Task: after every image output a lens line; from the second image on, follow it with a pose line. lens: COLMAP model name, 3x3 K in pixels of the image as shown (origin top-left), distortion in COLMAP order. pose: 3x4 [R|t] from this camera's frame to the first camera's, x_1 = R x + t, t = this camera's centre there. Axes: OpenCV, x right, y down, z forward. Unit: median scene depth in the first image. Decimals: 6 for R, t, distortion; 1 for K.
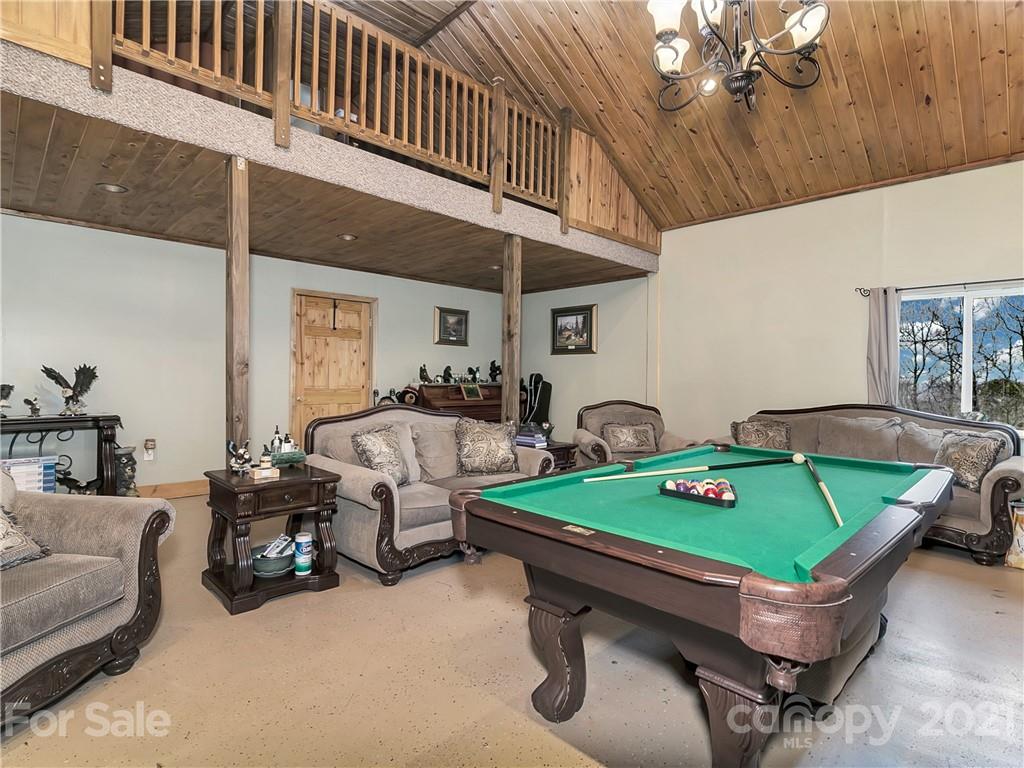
lens RADIAL K [[535.2, 0, 503.9], [0, 535.2, 378.5], [0, 0, 1]] dist [-0.000466, 0.001755]
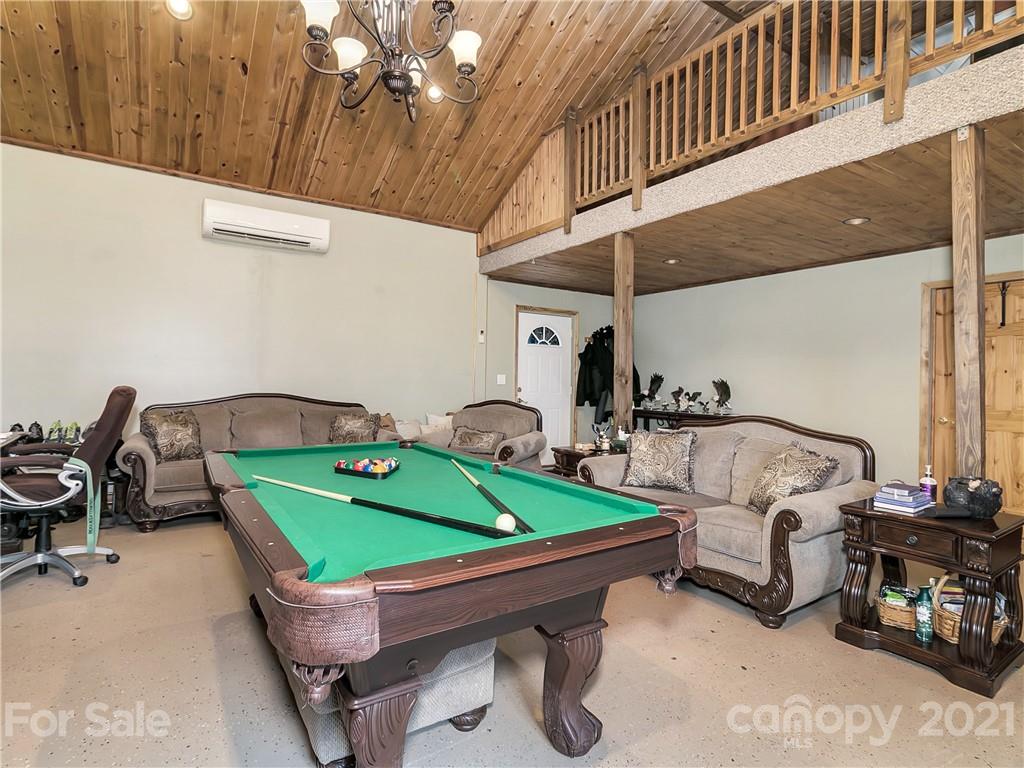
lens RADIAL K [[535.2, 0, 503.5], [0, 535.2, 385.5], [0, 0, 1]] dist [-0.000466, 0.001755]
pose [[-0.174670, -0.007918, -0.984595, 0.783026], [-0.012775, 0.999902, -0.005775, 0.008413], [0.984544, 0.011570, -0.174754, 0.762123]]
